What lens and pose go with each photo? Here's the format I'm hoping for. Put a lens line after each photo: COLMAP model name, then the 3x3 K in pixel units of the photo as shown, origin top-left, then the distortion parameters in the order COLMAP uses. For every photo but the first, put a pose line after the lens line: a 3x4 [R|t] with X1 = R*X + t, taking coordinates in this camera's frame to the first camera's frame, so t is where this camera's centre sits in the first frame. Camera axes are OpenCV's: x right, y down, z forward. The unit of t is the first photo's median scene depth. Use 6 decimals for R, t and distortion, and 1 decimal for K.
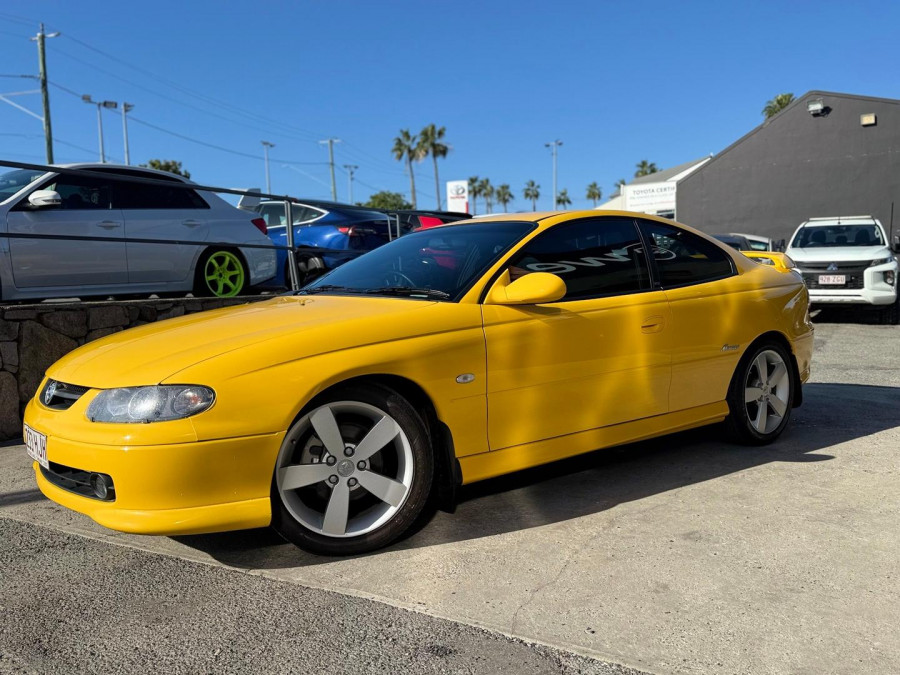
lens RADIAL K [[770.1, 0, 444.9], [0, 770.1, 337.5], [0, 0, 1]] dist [0.100363, -0.163313]
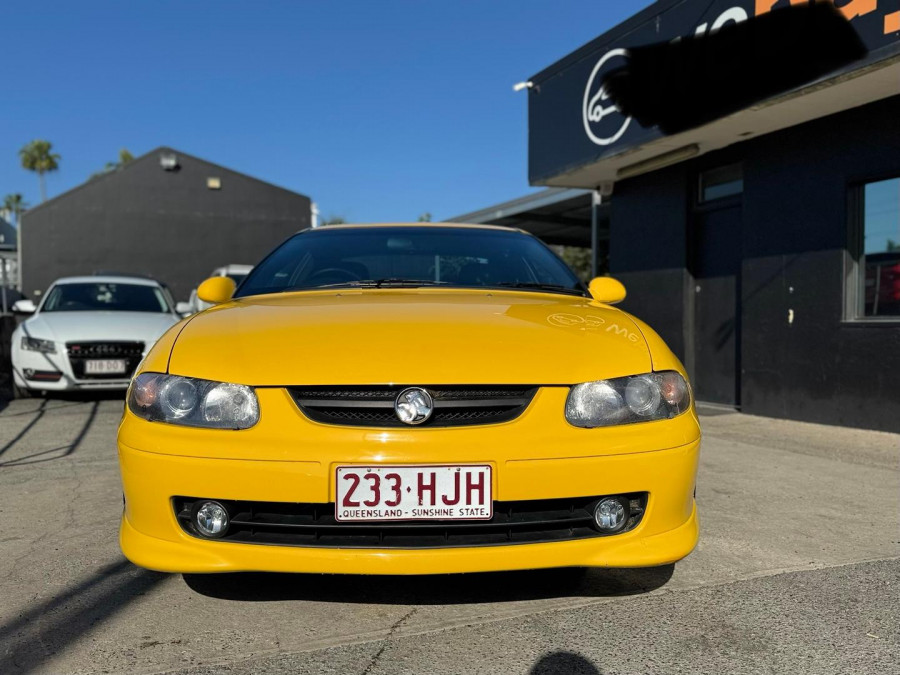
lens RADIAL K [[770.1, 0, 444.9], [0, 770.1, 337.5], [0, 0, 1]] dist [0.100363, -0.163313]
pose [[0.593823, 0.014687, 0.804462, -0.840381], [0.040352, 0.998032, -0.048007, 0.038686], [-0.803584, 0.060969, 0.592061, 0.507436]]
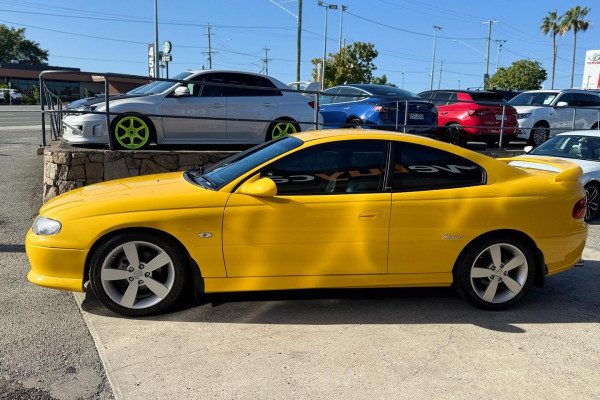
lens RADIAL K [[514.0, 0, 297.1], [0, 514.0, 201.5], [0, 0, 1]] dist [0.130263, -0.211051]
pose [[0.868492, 0.139941, -0.475540, 0.673388], [-0.097027, 0.988758, 0.113768, -0.158285], [0.486114, -0.052666, 0.872307, 0.058329]]
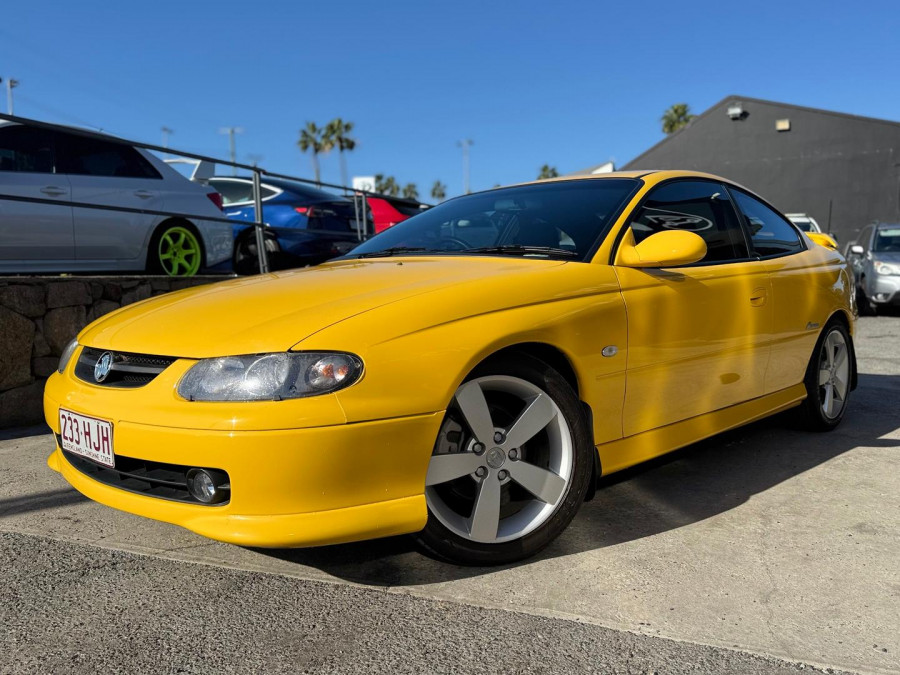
lens RADIAL K [[772.5, 0, 450.0], [0, 772.5, 337.5], [0, 0, 1]] dist [0.094354, -0.160087]
pose [[0.990251, 0.003101, 0.139263, -0.232440], [-0.003029, 0.999995, -0.000728, 0.034837], [-0.139264, 0.000299, 0.990255, 0.162109]]
